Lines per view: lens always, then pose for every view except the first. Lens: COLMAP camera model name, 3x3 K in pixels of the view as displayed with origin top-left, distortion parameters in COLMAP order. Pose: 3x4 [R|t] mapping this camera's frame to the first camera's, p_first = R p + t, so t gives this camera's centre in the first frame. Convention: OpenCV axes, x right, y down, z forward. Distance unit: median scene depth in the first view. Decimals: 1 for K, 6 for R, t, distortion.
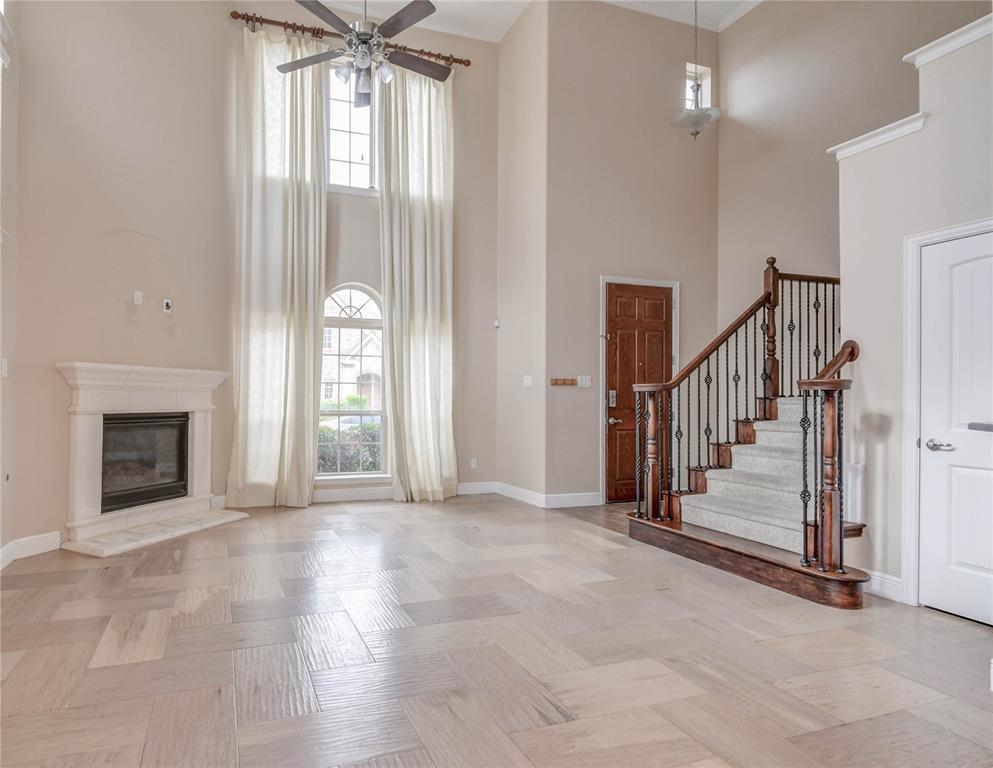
lens RADIAL K [[540.9, 0, 380.1], [0, 540.9, 396.4], [0, 0, 1]] dist [0.022081, -0.011010]
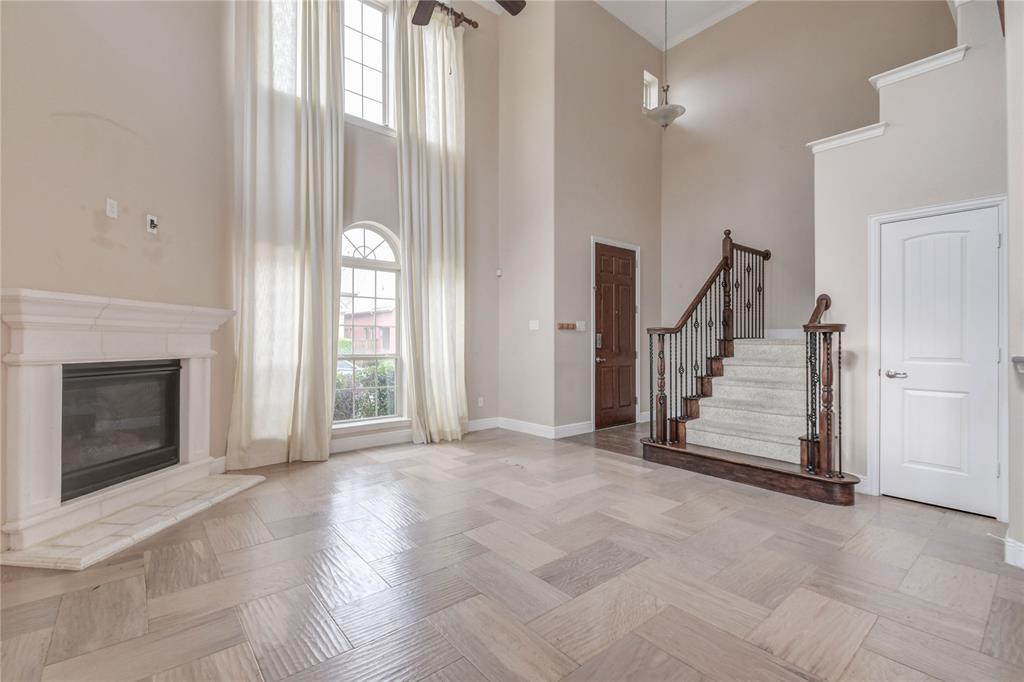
lens RADIAL K [[454.9, 0, 500.2], [0, 454.9, 343.7], [0, 0, 1]] dist [0.023253, -0.016341]
pose [[0.926343, -0.006034, 0.376634, -0.153886], [0.003378, 0.999965, 0.007711, 0.002040], [-0.376667, -0.005870, 0.926330, 0.172259]]
